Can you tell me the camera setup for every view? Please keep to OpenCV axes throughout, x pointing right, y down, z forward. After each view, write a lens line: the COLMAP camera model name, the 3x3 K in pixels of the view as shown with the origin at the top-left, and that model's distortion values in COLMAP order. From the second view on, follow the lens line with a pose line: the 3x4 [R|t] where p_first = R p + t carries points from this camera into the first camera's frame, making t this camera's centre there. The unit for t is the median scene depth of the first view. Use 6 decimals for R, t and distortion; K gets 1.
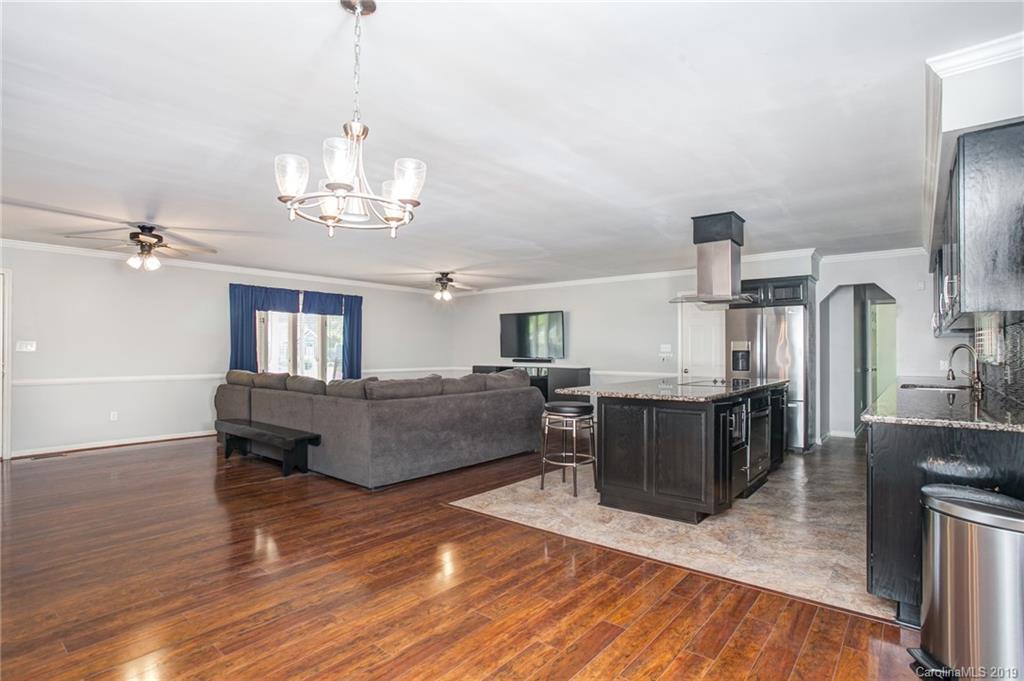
lens RADIAL K [[516.8, 0, 514.7], [0, 516.8, 351.3], [0, 0, 1]] dist [-0.070933, 0.039612]
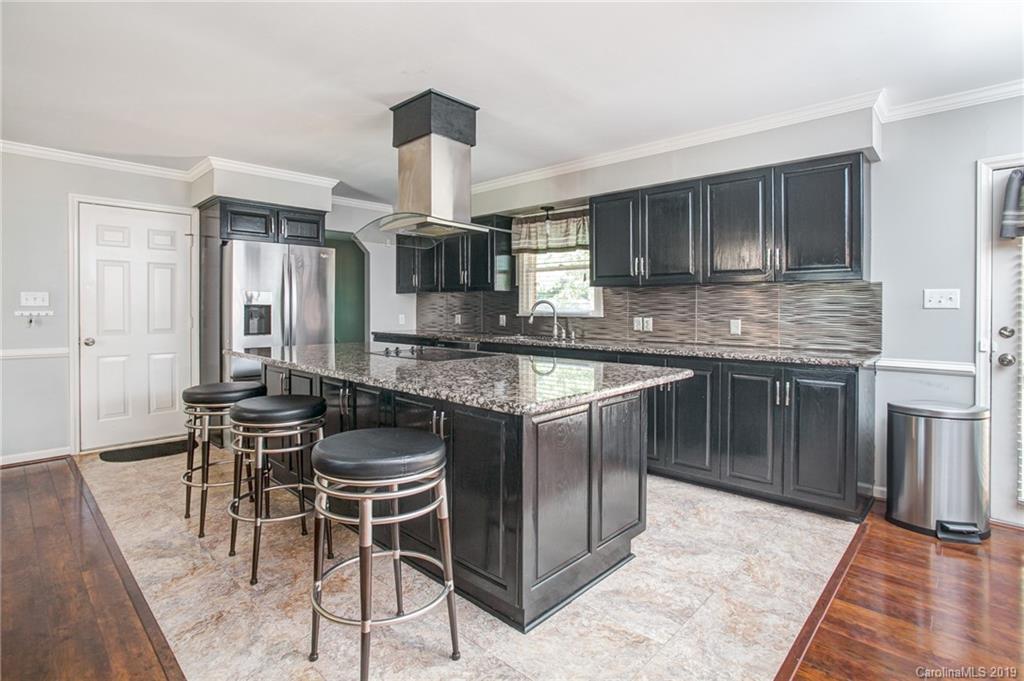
lens RADIAL K [[505.3, 0, 512.3], [0, 505.3, 312.4], [0, 0, 1]] dist [-0.063034, 0.032751]
pose [[0.069592, -0.009607, 0.997529, -0.250200], [-0.002374, 0.999949, 0.009796, 0.001782], [-0.997573, -0.003050, 0.069566, 0.861095]]
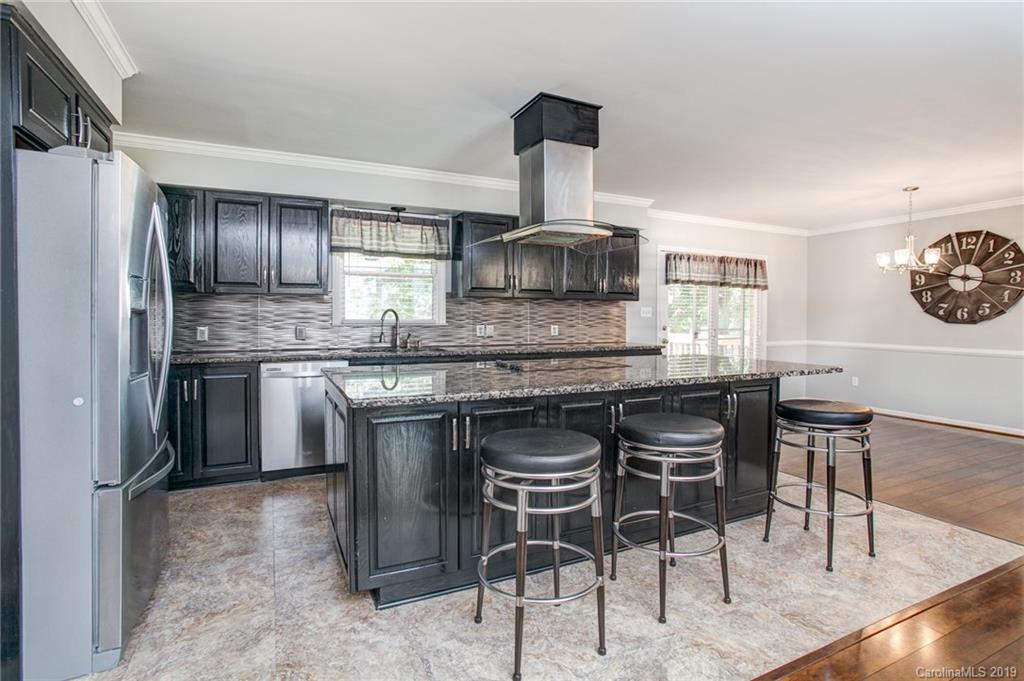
lens RADIAL K [[501.3, 0, 514.3], [0, 501.3, 320.2], [0, 0, 1]] dist [-0.060051, 0.034002]
pose [[-0.904889, -0.009881, 0.425533, 0.188831], [-0.005800, 0.999924, 0.010886, -0.002367], [-0.425608, 0.007382, -0.904877, 1.640874]]
